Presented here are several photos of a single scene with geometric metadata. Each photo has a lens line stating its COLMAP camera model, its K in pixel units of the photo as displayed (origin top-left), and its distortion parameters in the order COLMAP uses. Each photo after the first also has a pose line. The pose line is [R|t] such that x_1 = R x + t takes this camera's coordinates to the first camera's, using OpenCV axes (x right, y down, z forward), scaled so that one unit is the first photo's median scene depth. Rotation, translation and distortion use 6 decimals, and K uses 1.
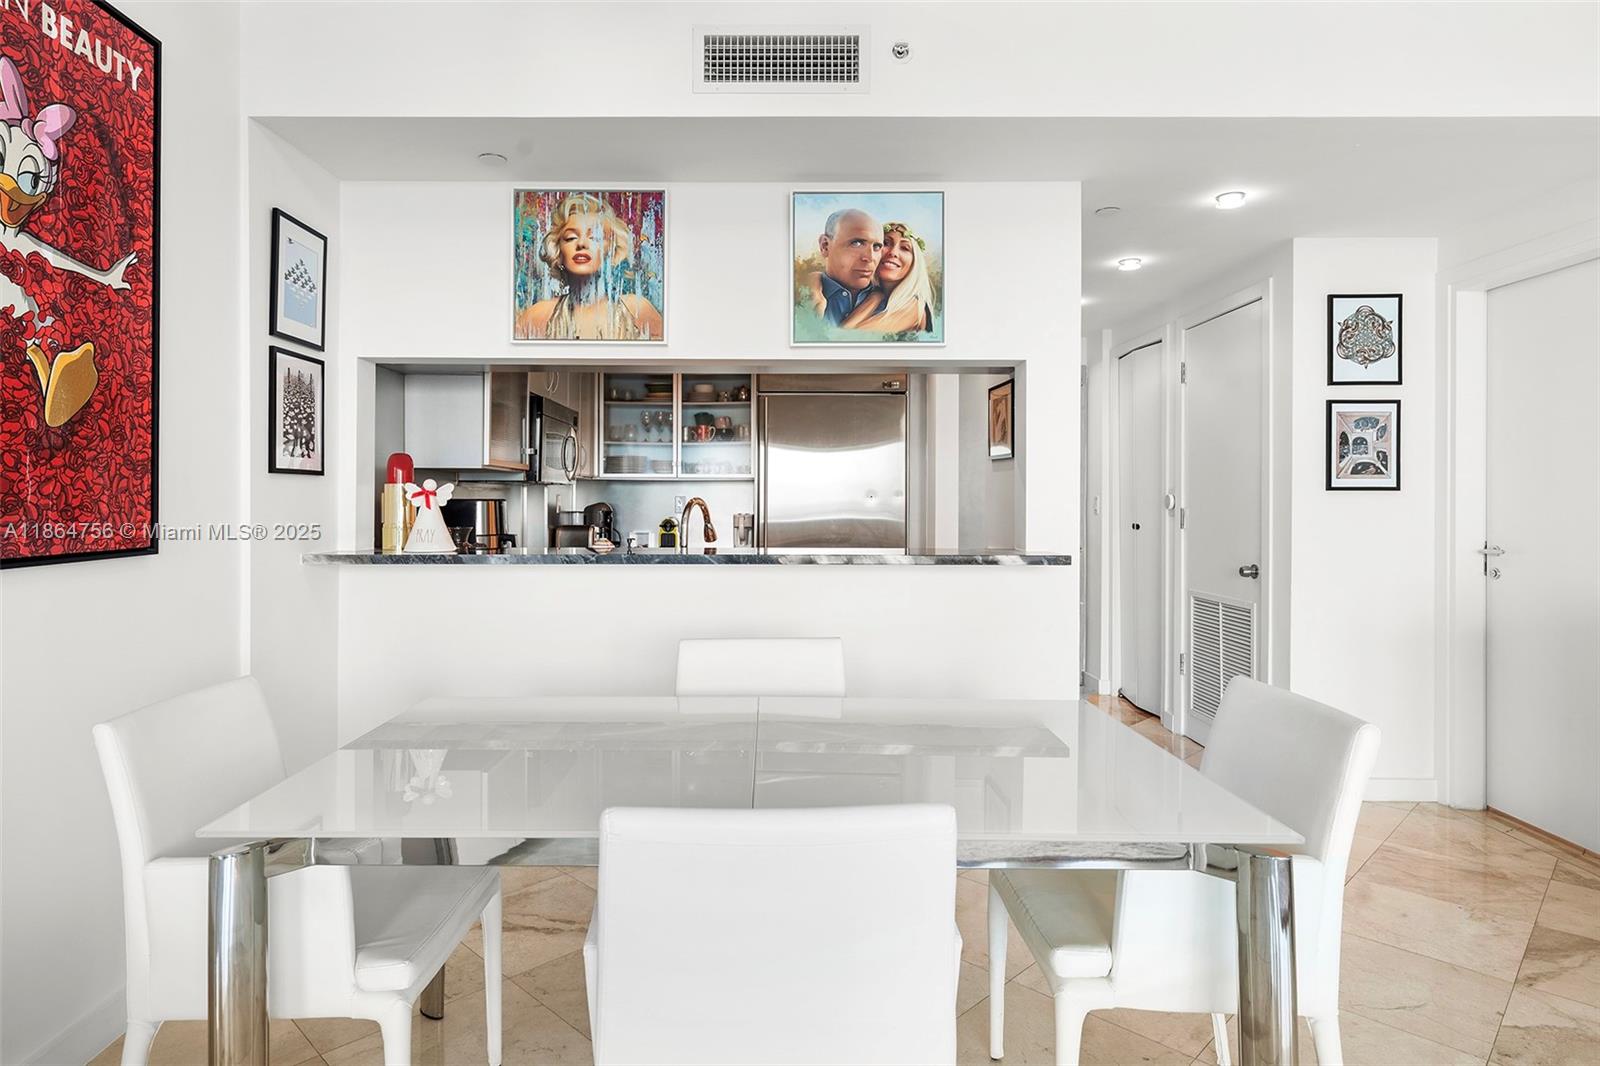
lens RADIAL K [[907.3, 0, 773.2], [0, 907.3, 495.4], [0, 0, 1]] dist [0.000000, 0.000071]
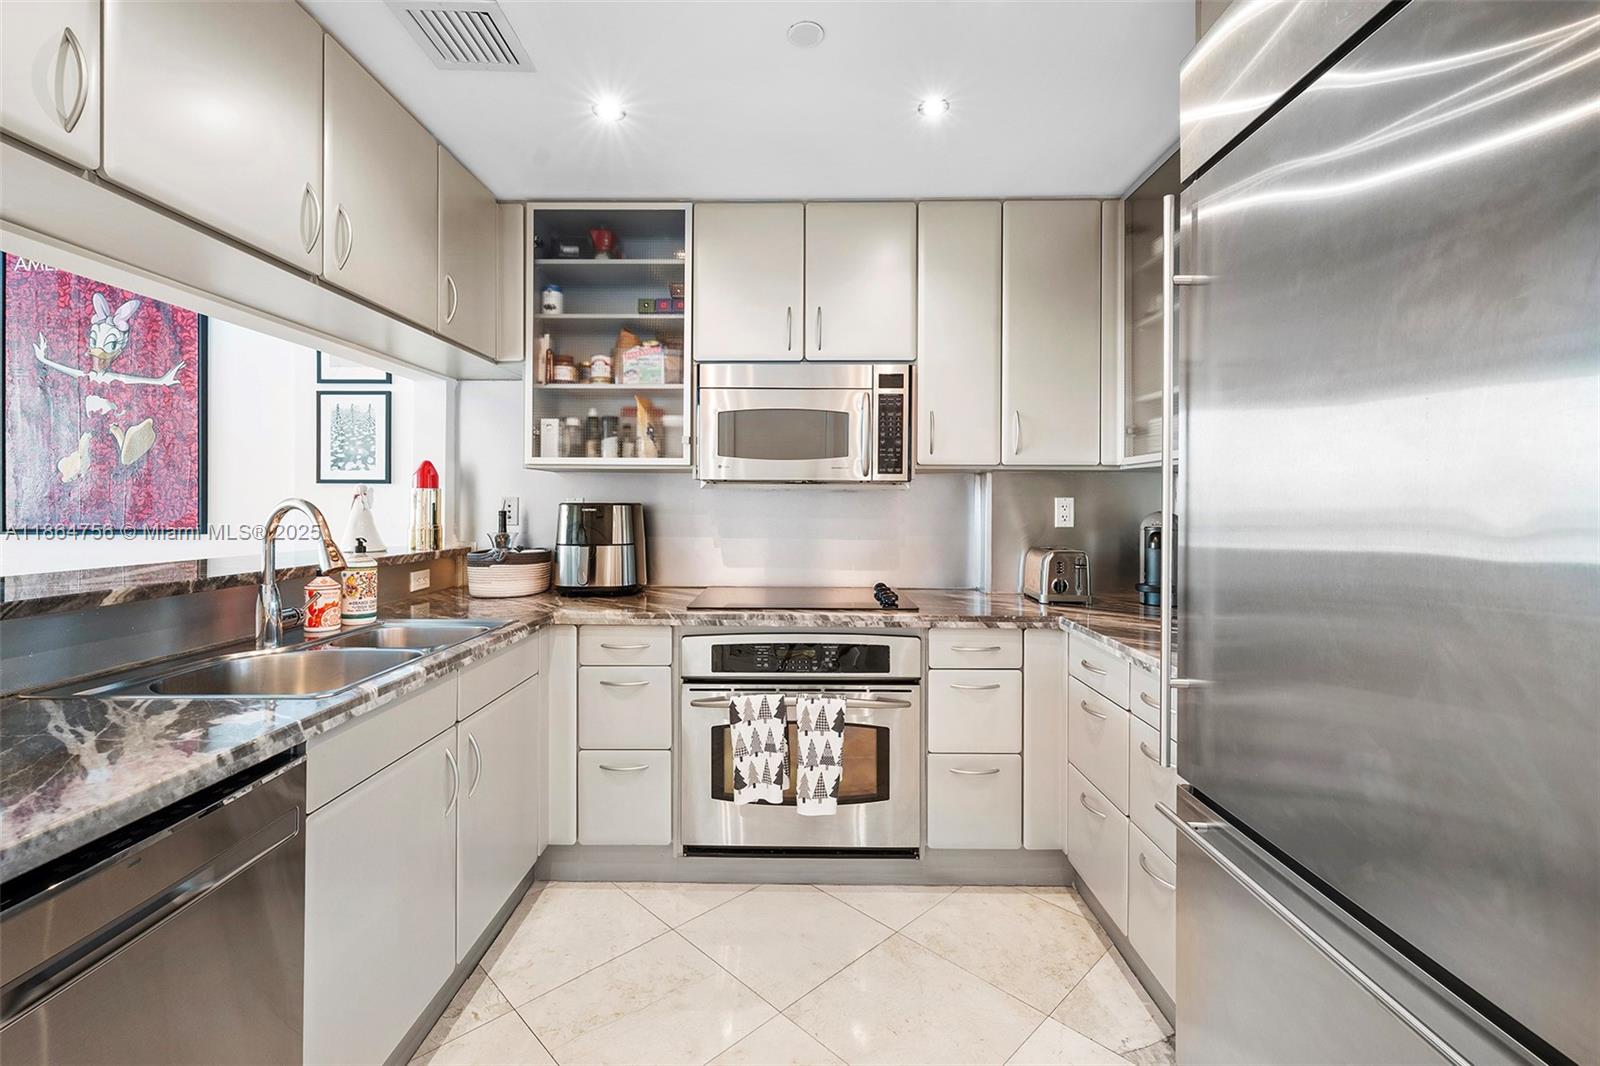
lens RADIAL K [[714.7, 0, 794.4], [0, 714.7, 508.2], [0, 0, 1]] dist [0.000894, -0.000200]
pose [[-0.015547, 0.002644, -0.999876, 0.458235], [0.000050, 0.999997, 0.002643, 0.009257], [0.999879, -0.000009, -0.015547, 1.519301]]
